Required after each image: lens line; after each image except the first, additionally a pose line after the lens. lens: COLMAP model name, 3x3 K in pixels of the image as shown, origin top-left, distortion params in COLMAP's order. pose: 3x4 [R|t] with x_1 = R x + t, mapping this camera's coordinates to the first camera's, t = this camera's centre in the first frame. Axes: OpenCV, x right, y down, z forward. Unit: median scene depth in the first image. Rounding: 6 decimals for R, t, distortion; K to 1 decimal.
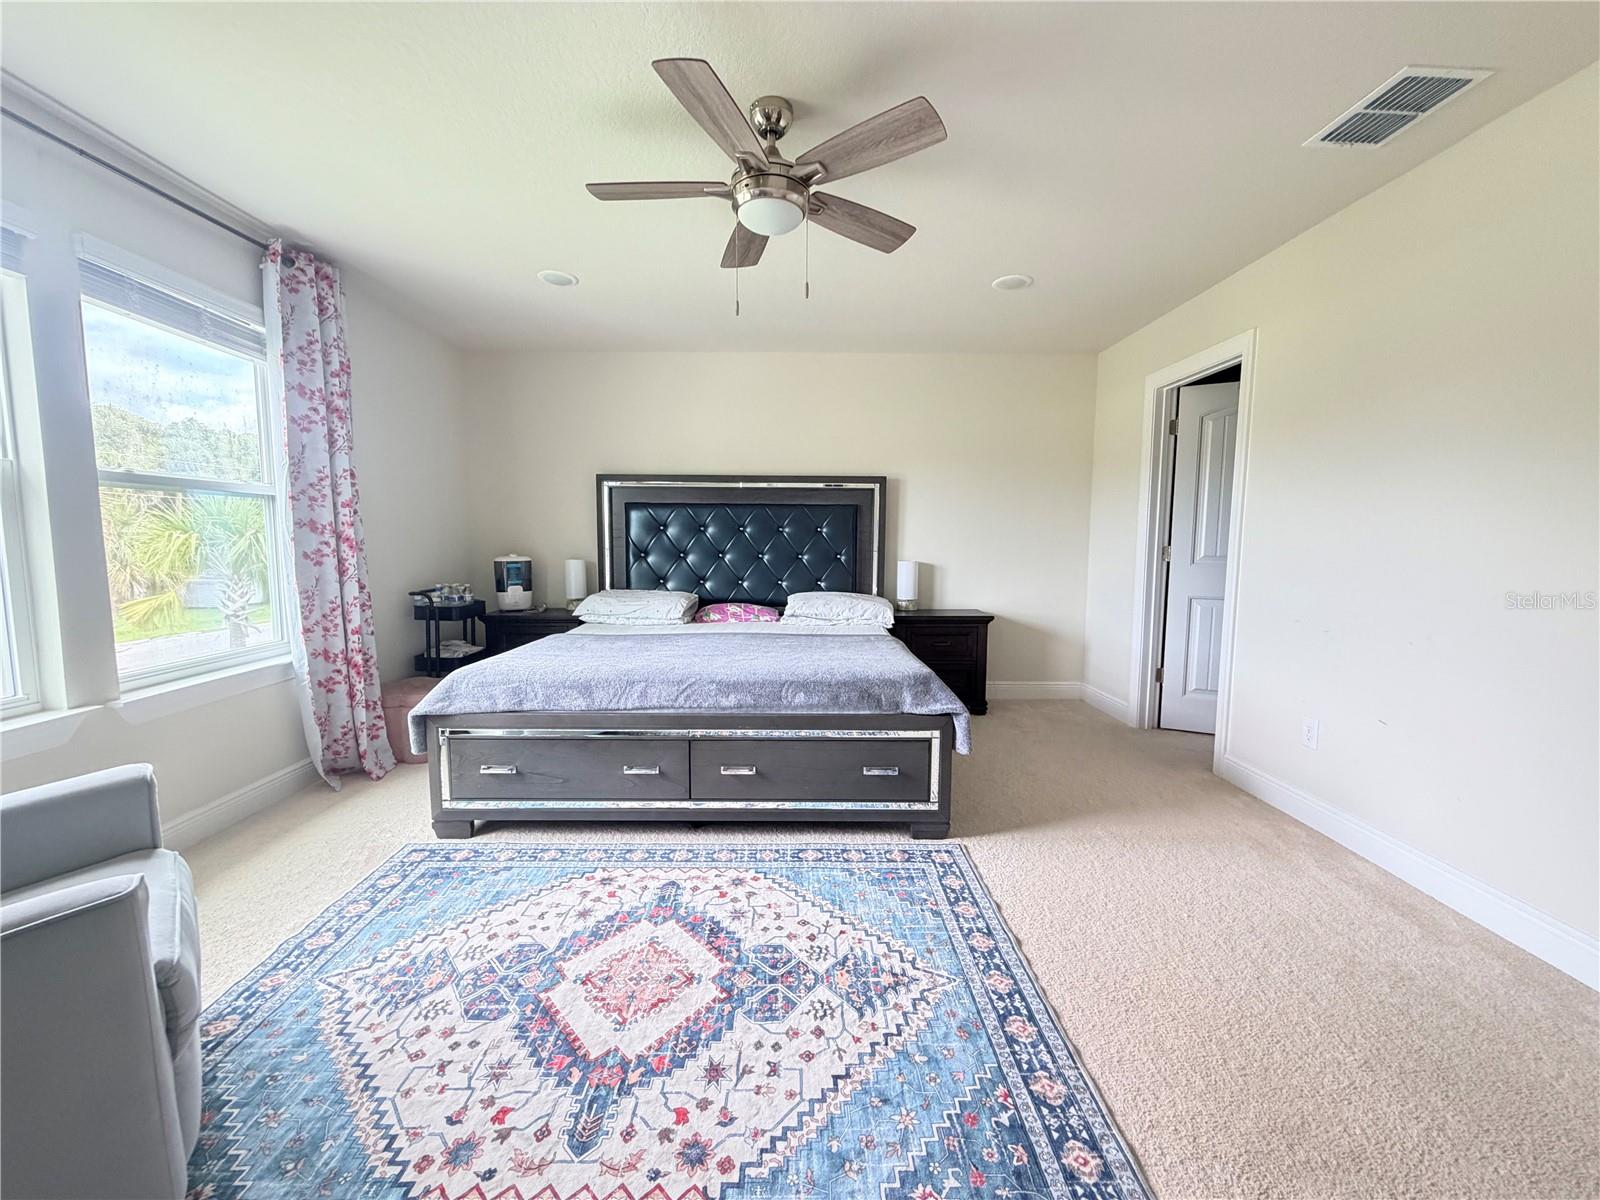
lens RADIAL K [[641.5, 0, 791.8], [0, 641.5, 600.4], [0, 0, 1]] dist [-0.001026, -0.000081]
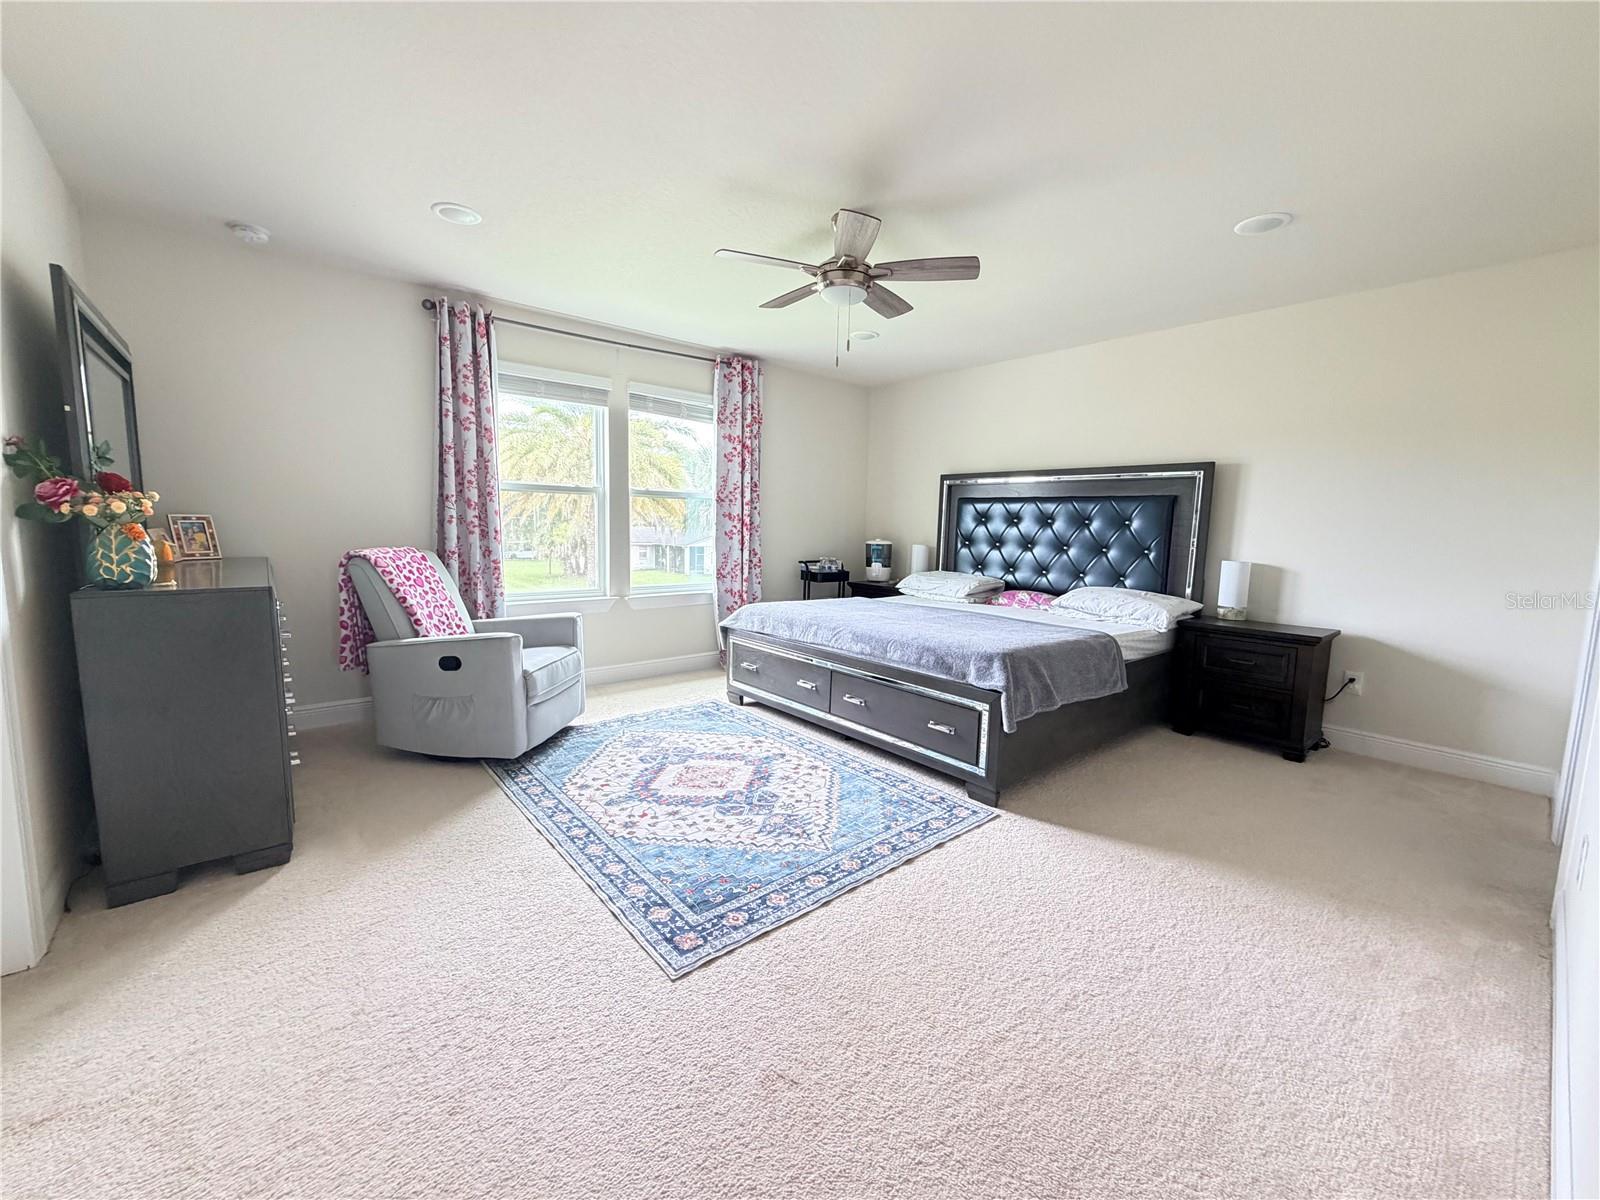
lens RADIAL K [[641.5, 0, 791.6], [0, 641.5, 601.7], [0, 0, 1]] dist [-0.001026, -0.000081]
pose [[0.637987, 0.105140, -0.762836, 0.838367], [-0.096371, 0.993748, 0.056368, -0.001225], [0.763993, 0.037553, 0.644131, 0.029986]]
